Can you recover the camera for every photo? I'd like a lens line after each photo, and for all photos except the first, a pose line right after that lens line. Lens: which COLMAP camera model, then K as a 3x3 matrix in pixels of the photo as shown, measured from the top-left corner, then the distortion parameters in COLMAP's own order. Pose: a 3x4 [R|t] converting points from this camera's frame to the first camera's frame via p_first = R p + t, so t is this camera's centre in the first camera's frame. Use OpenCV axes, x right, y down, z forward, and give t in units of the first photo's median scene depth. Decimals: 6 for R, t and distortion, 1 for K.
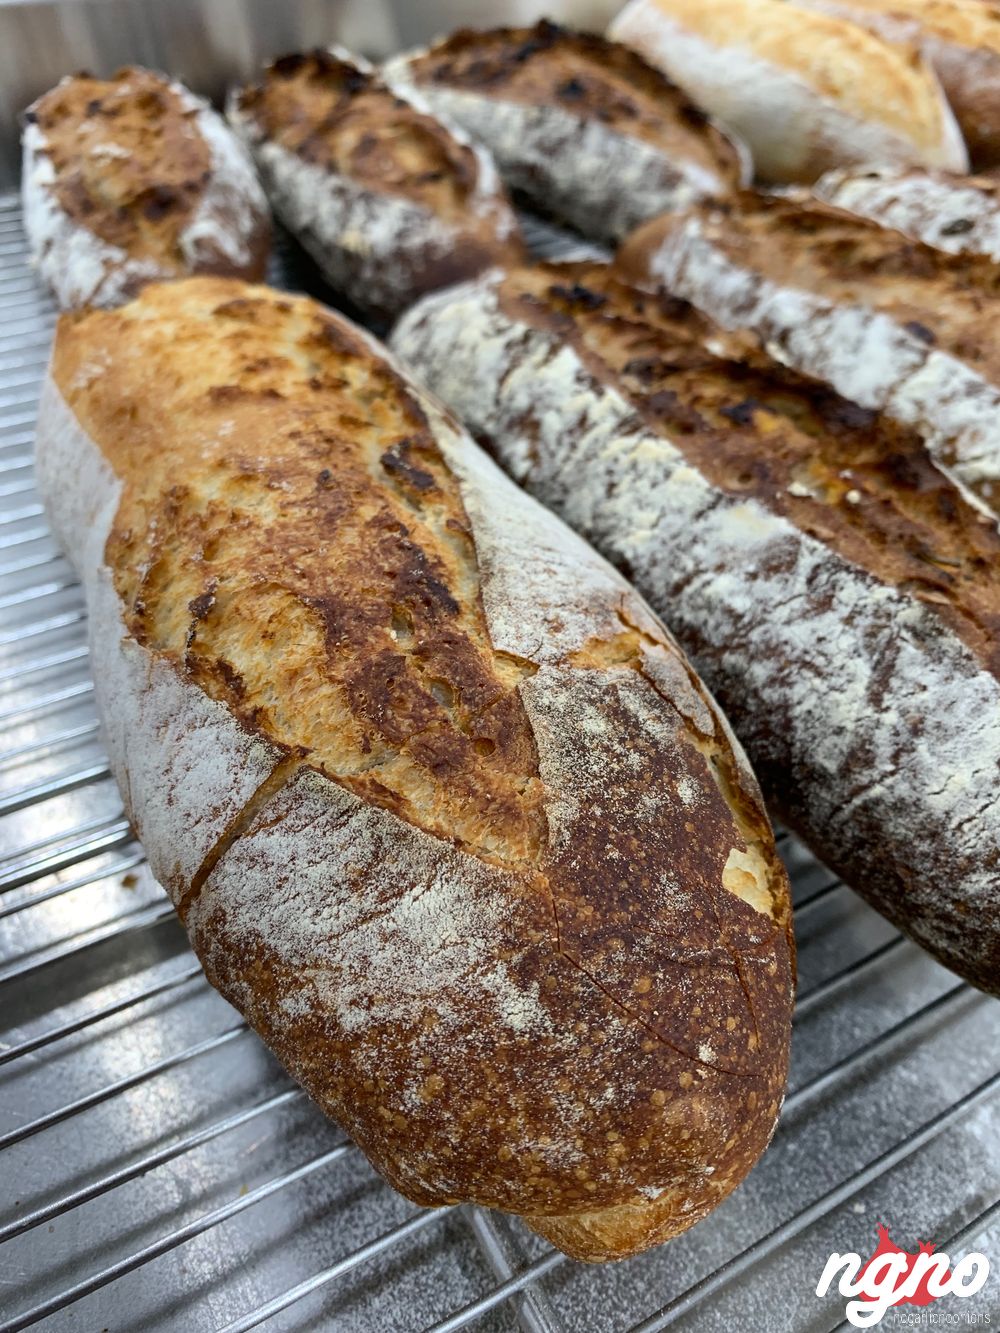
lens RADIAL K [[1070.5, 0, 500.0], [0, 1070.5, 666.5], [0, 0, 1]] dist [0.012314, -0.039081]
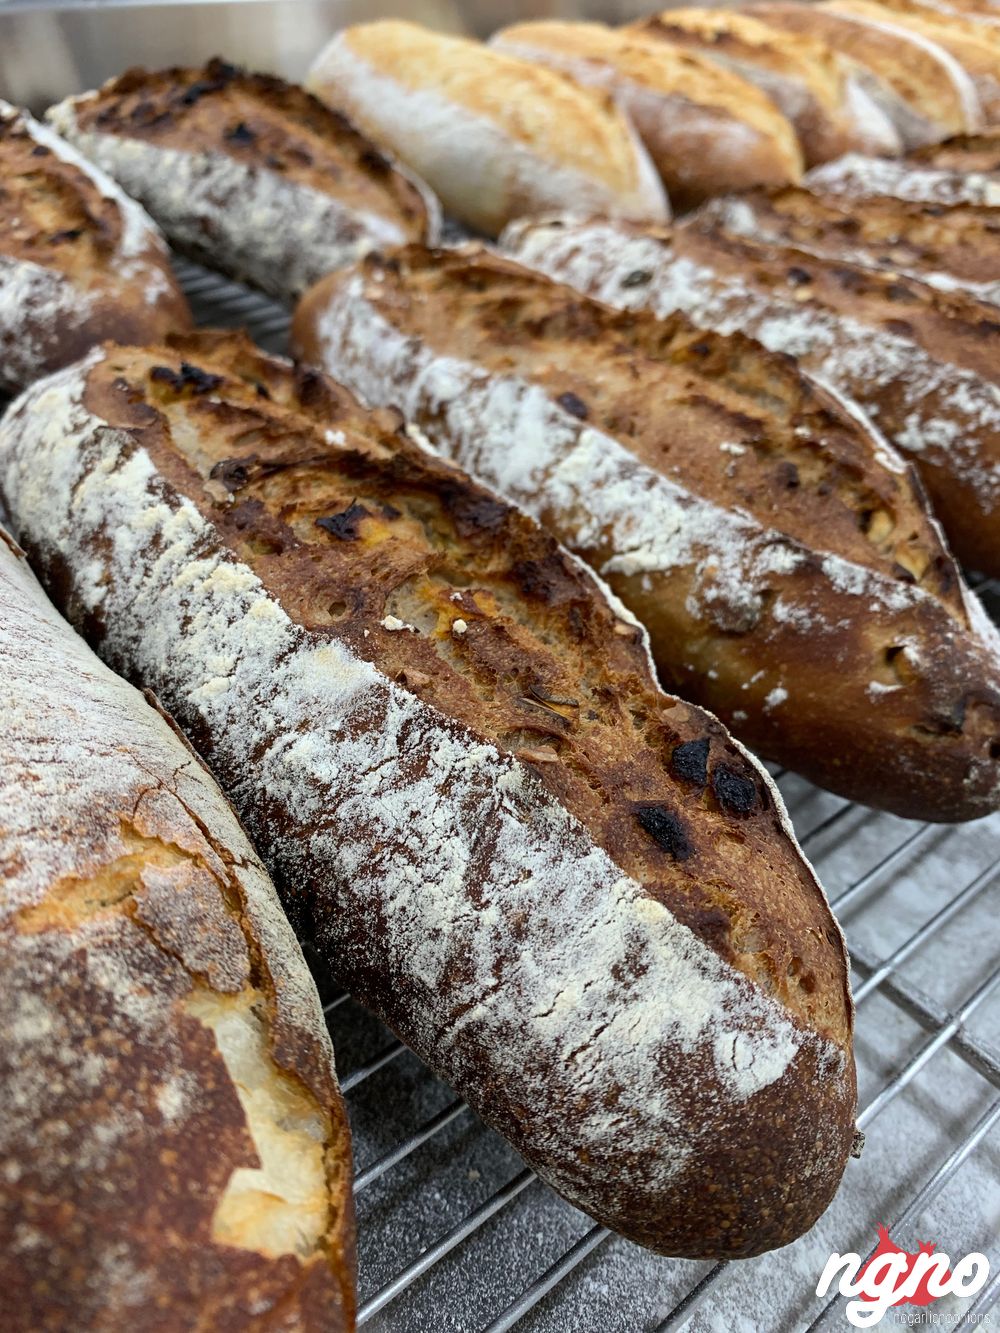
lens RADIAL K [[1070.3, 0, 500.0], [0, 1070.3, 666.5], [0, 0, 1]] dist [-0.016807, 0.010238]
pose [[0.982664, -0.080263, 0.167121, 0.236951], [0.084739, 0.996206, -0.019814, -0.116191], [-0.164897, 0.033632, 0.985737, 0.186093]]
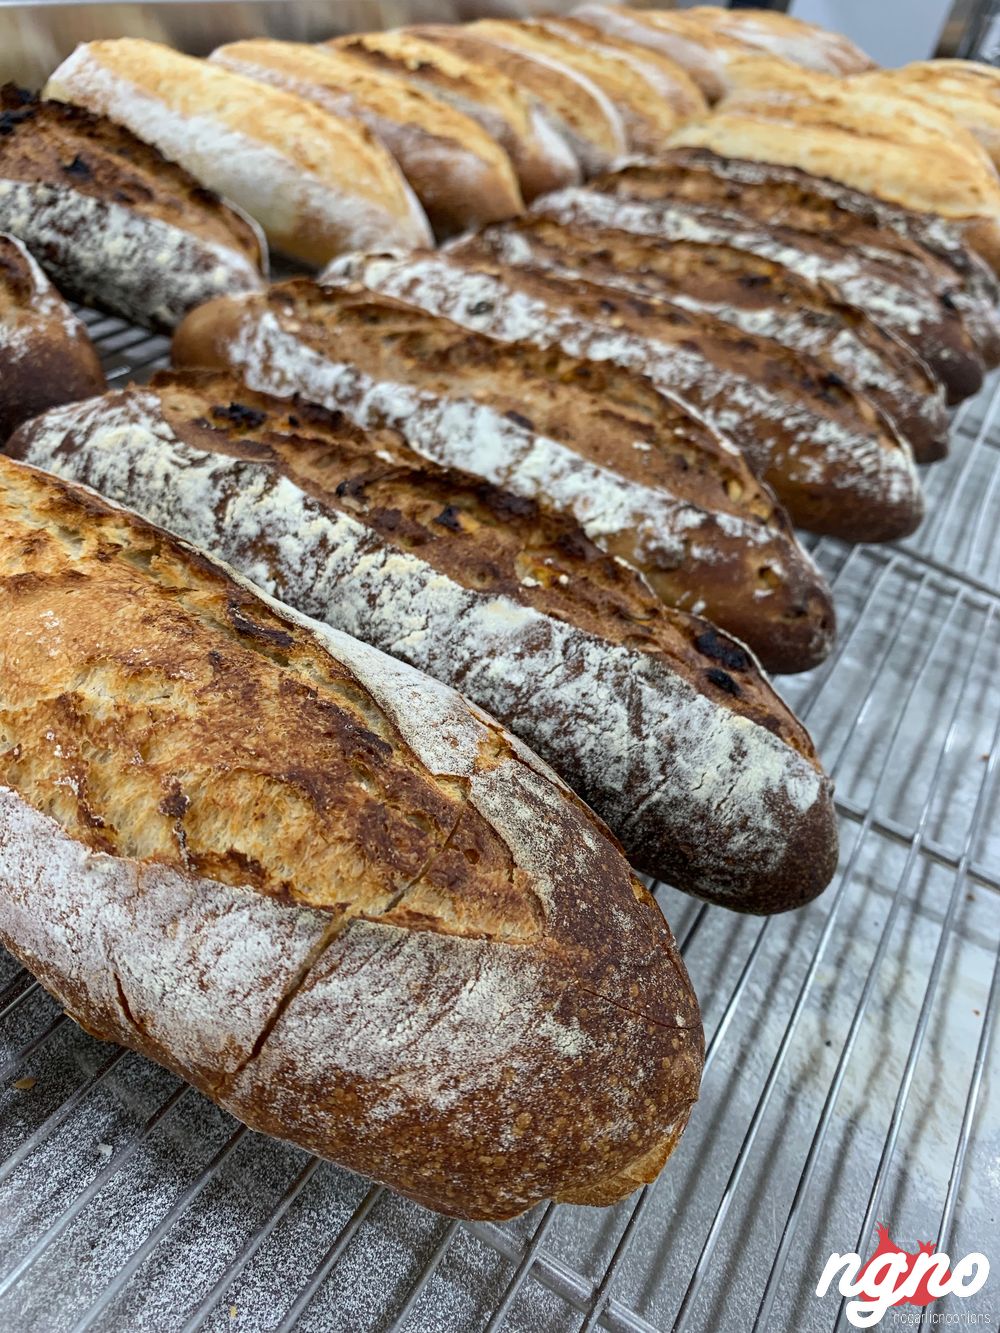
lens RADIAL K [[1044.5, 0, 500.0], [0, 1044.5, 666.5], [0, 0, 1]] dist [0.045849, -0.106329]
pose [[0.852784, -0.212881, 0.476908, -0.406063], [0.204187, 0.976375, 0.070713, -0.174330], [-0.480694, 0.037075, 0.876104, -0.091488]]
